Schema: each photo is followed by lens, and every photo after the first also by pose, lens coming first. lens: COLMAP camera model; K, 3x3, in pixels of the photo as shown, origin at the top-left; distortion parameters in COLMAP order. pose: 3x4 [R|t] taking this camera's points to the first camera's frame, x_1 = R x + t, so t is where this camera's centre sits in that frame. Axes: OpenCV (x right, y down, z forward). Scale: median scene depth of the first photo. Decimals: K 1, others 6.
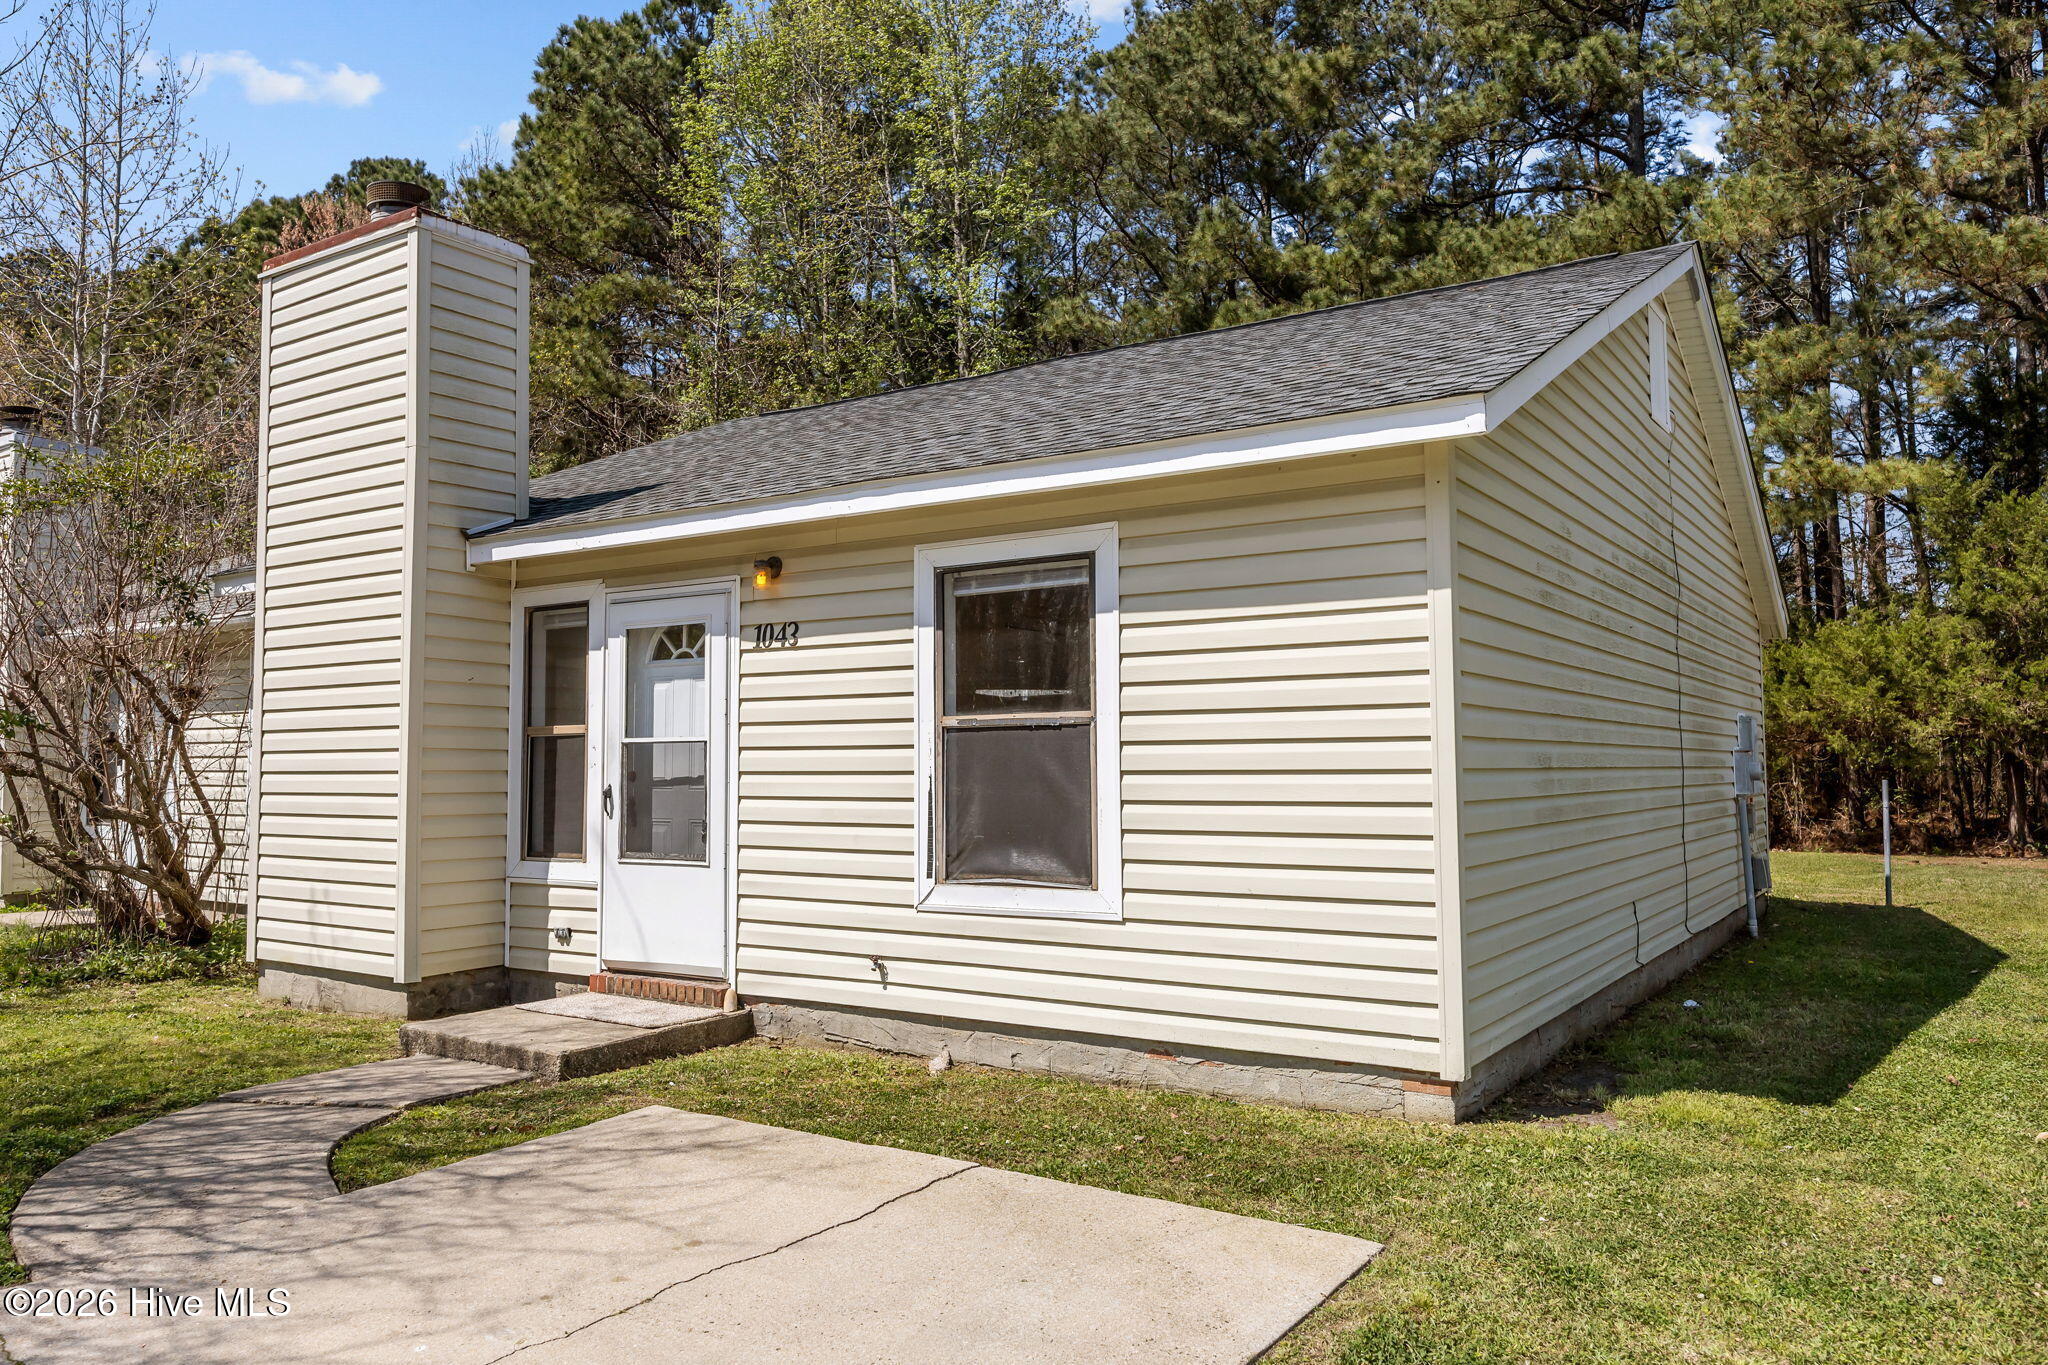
lens RADIAL K [[1447.1, 0, 1014.9], [0, 1447.1, 687.7], [0, 0, 1]] dist [-0.030417, 0.030781]
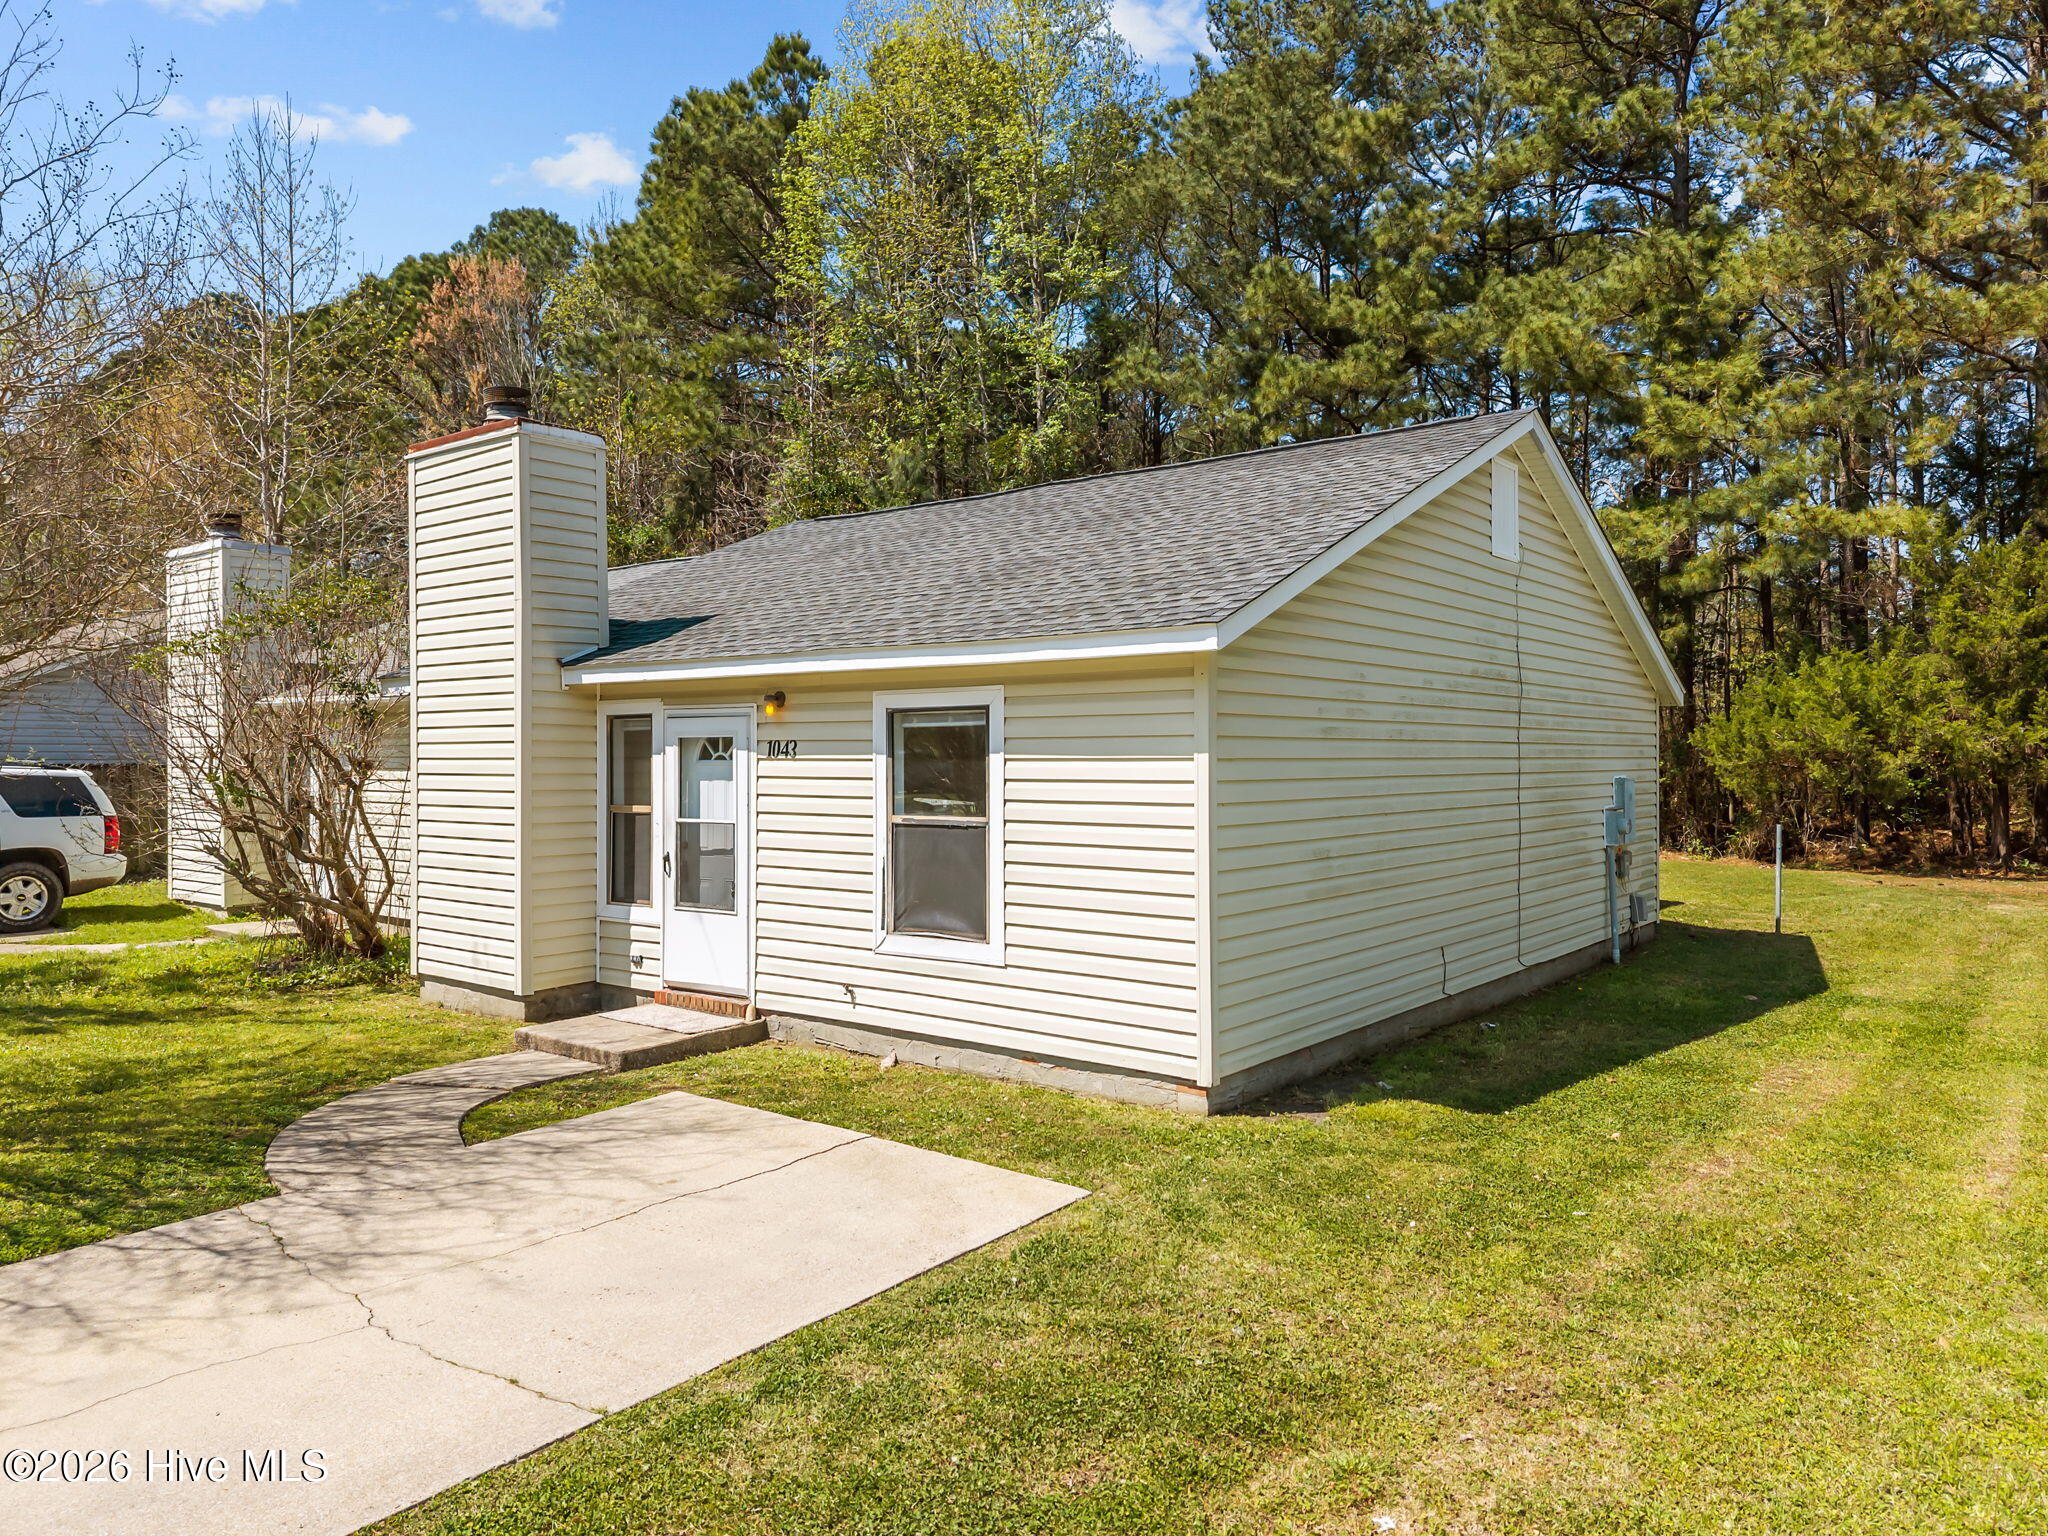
lens RADIAL K [[1357.9, 0, 1024.0], [0, 1357.9, 768.0], [0, 0, 1]] dist [0.036926, -0.036326]
pose [[0.997307, 0.003467, -0.073260, 0.147810], [0.001075, 0.998084, 0.061870, -0.091317], [0.073334, -0.061783, 0.995392, -0.248660]]
